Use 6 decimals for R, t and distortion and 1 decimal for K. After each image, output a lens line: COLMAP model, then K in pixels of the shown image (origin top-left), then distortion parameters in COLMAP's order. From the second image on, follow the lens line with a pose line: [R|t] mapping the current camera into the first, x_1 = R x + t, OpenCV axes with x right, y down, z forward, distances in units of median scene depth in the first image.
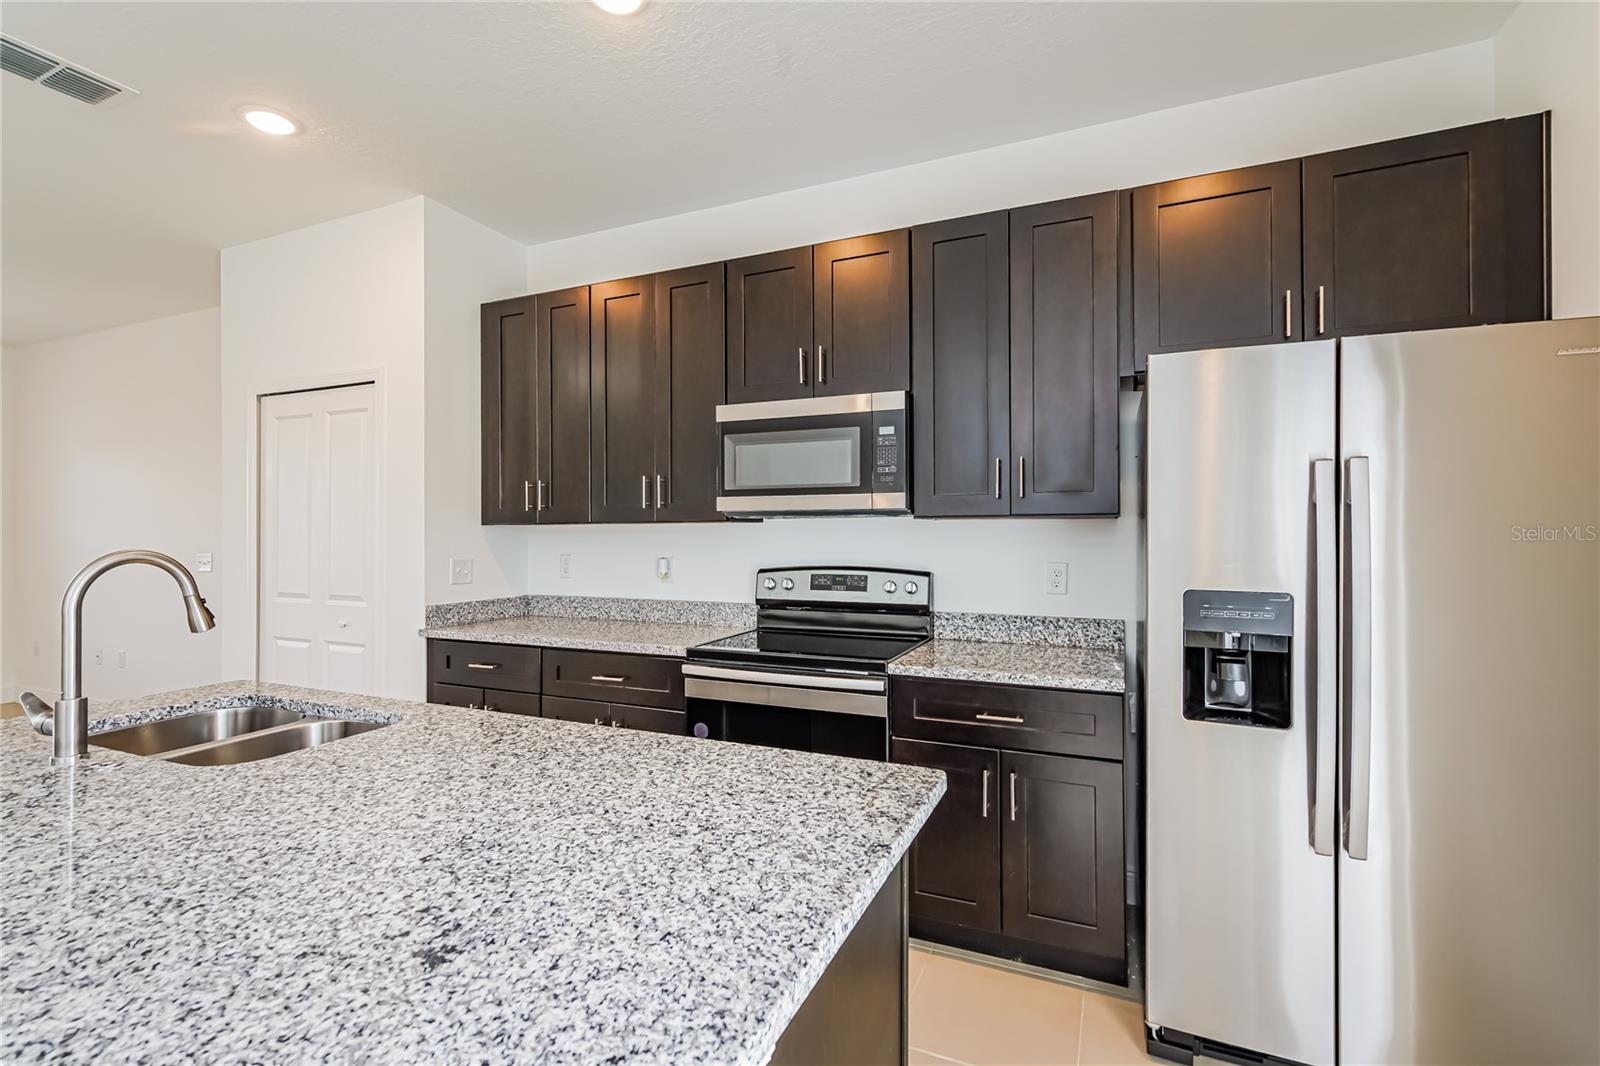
lens RADIAL K [[730.8, 0, 797.9], [0, 730.8, 523.7], [0, 0, 1]] dist [0.005855, 0.001639]
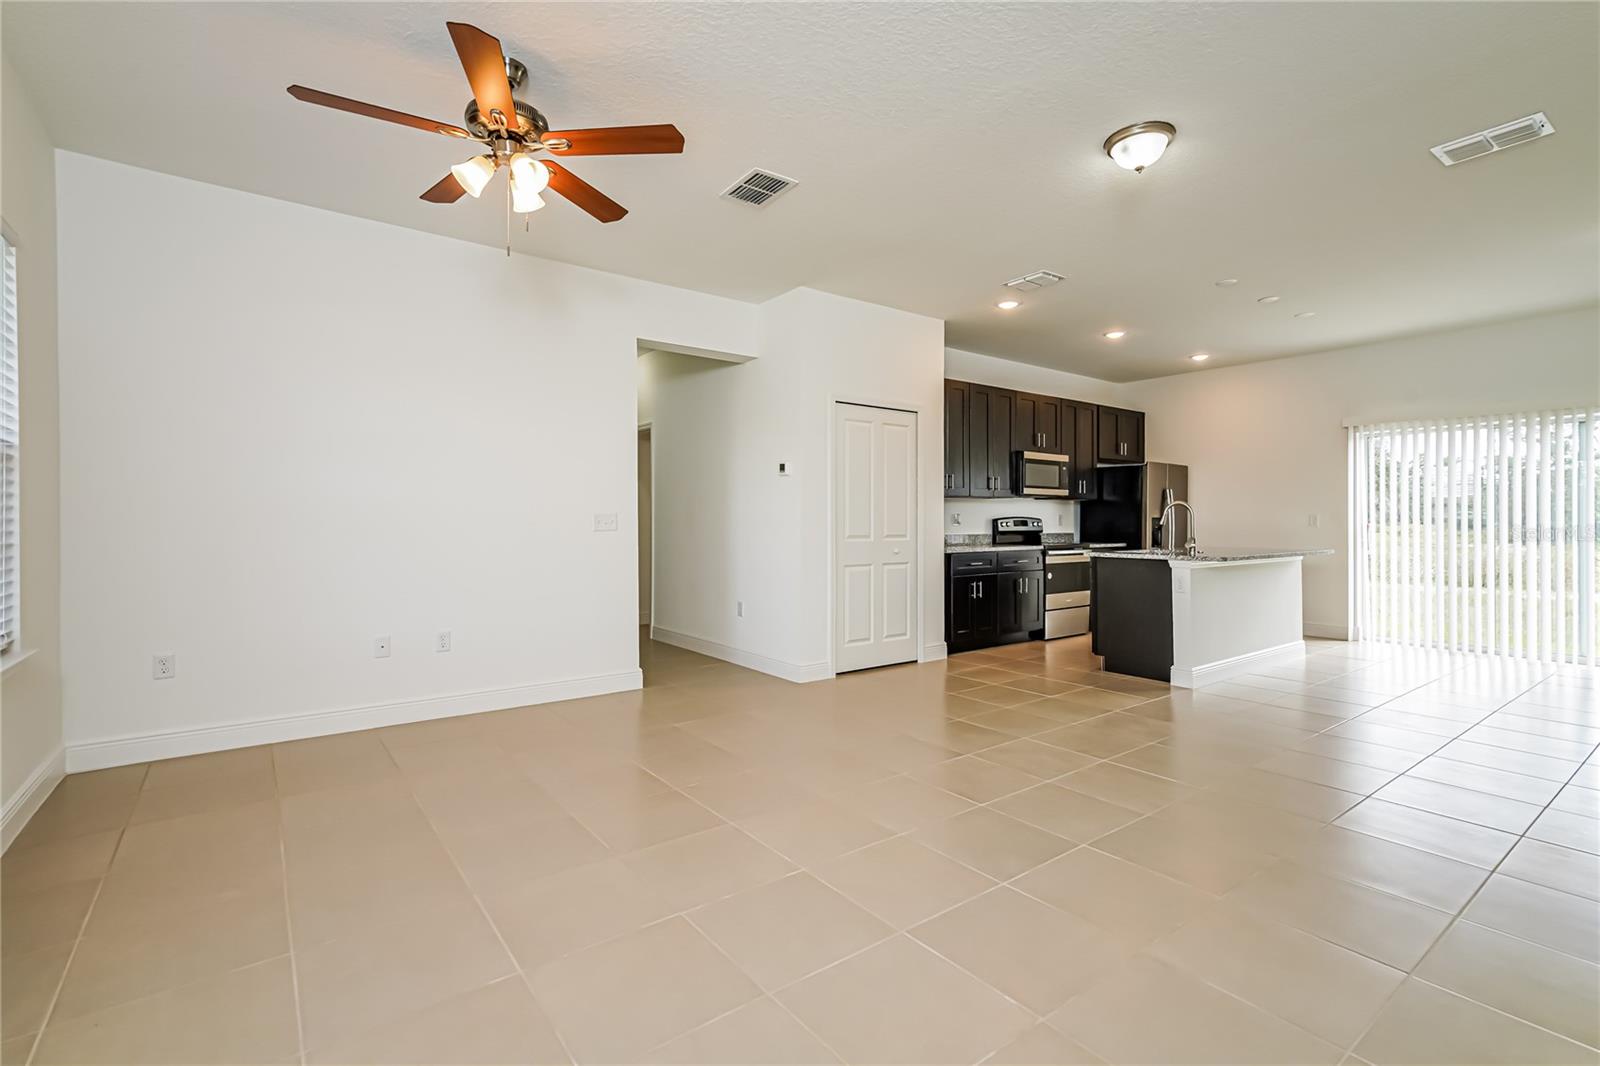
lens RADIAL K [[730.8, 0, 797.9], [0, 730.8, 523.7], [0, 0, 1]] dist [0.005855, 0.001639]
pose [[0.485918, 0.000818, 0.874004, -2.801850], [-0.007352, 0.999968, 0.003152, 0.087575], [-0.873973, -0.007957, 0.485909, 0.485763]]
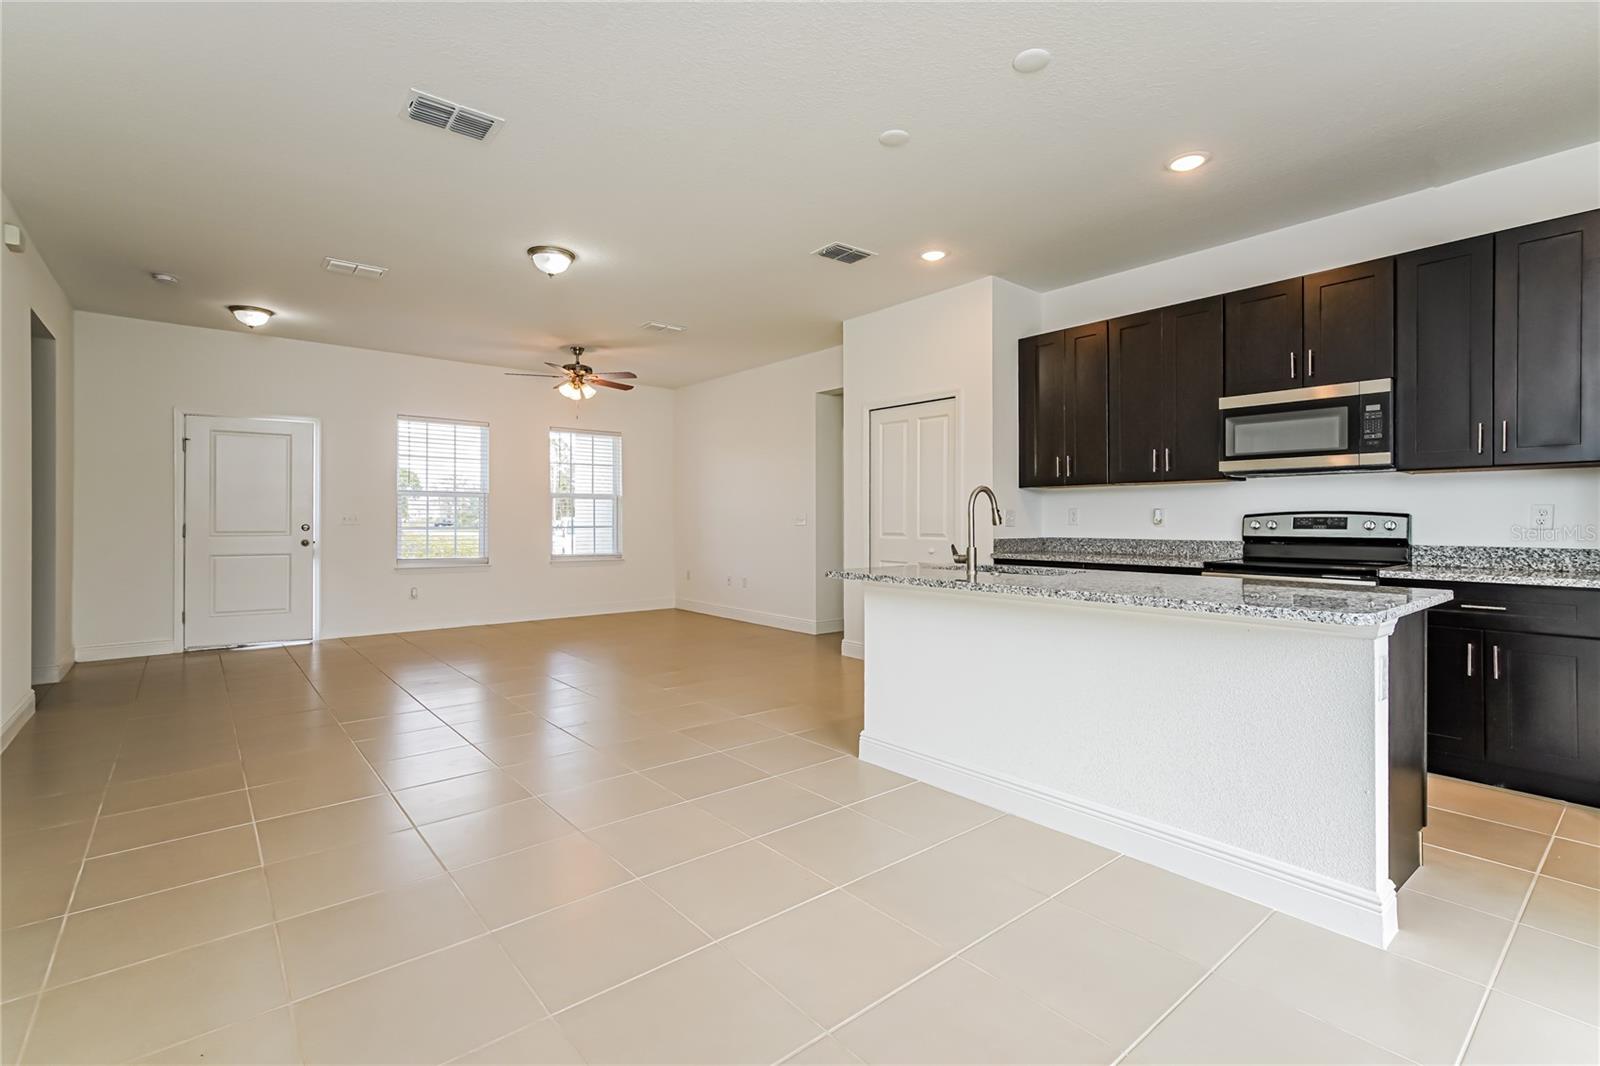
lens RADIAL K [[733.1, 0, 800.6], [0, 733.1, 516.9], [0, 0, 1]] dist [0.003345, 0.007576]
pose [[0.897499, 0.001026, -0.441015, -0.223120], [0.003066, 0.999959, 0.008567, 0.059805], [0.441006, -0.009041, 0.897459, -0.691255]]
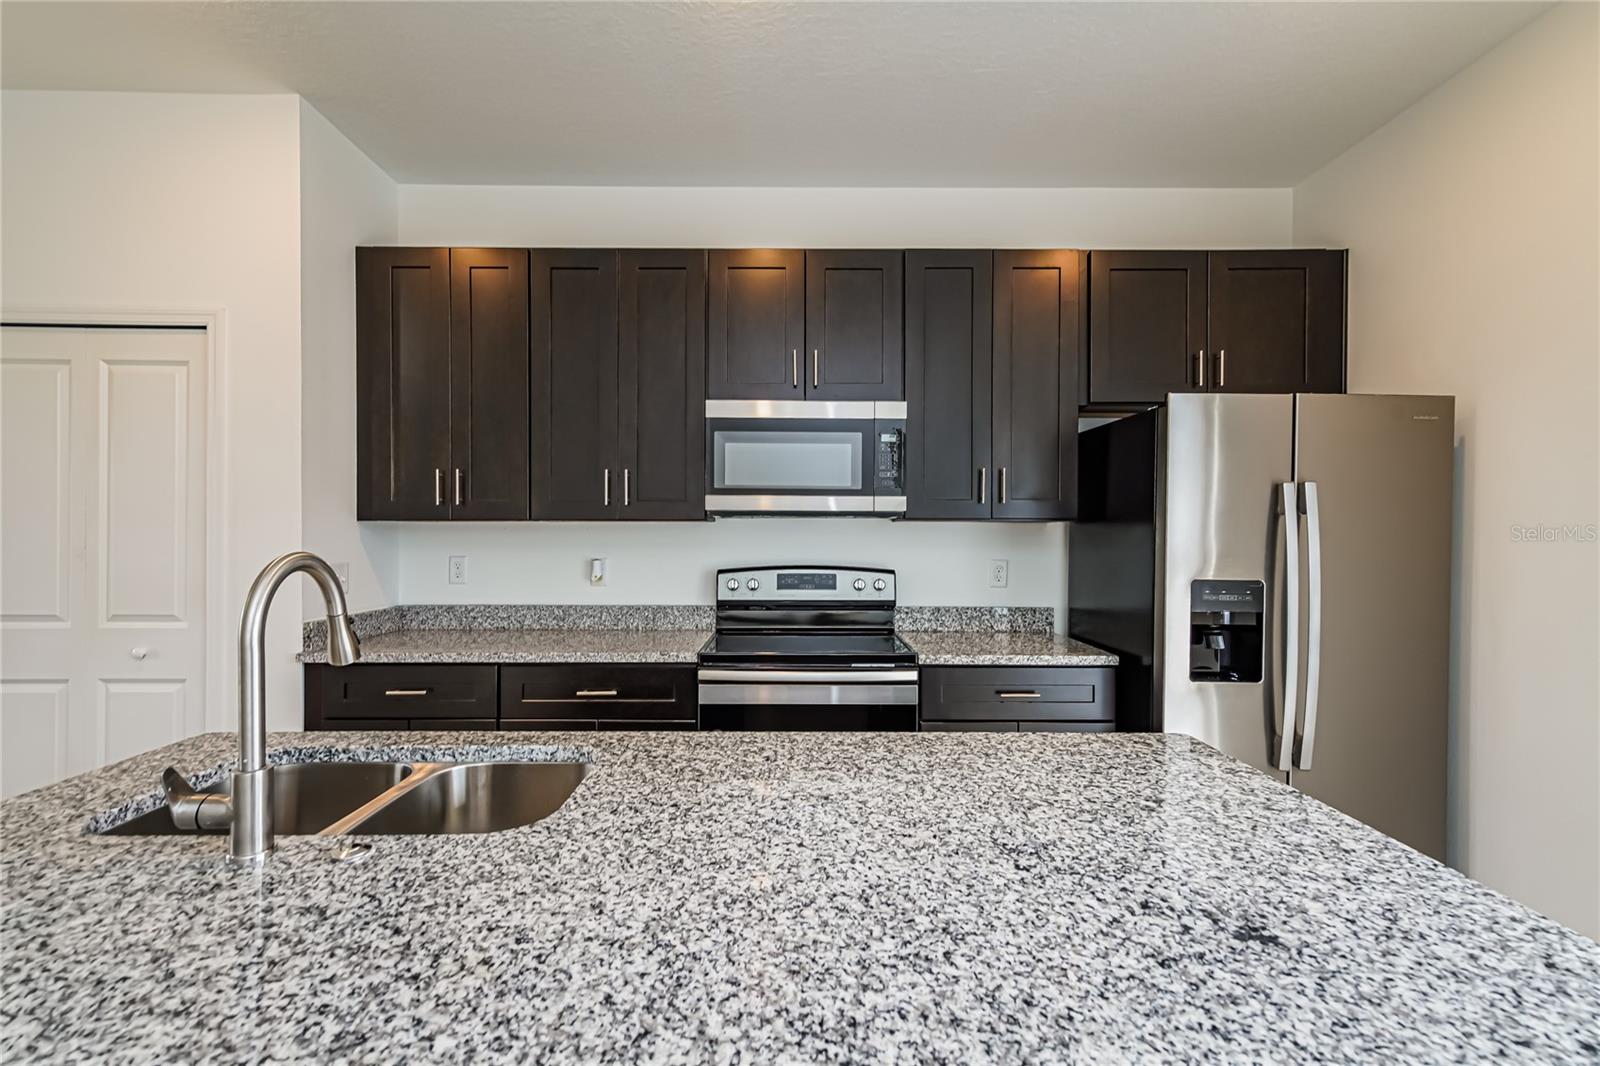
lens RADIAL K [[720.4, 0, 800.0], [0, 720.4, 533.0], [0, 0, 1]] dist [0.012793, 0.000540]
pose [[0.910959, 0.005864, 0.412456, -0.407966], [-0.010970, 0.999890, 0.010013, 0.002125], [-0.412351, -0.013646, 0.910923, 0.087804]]
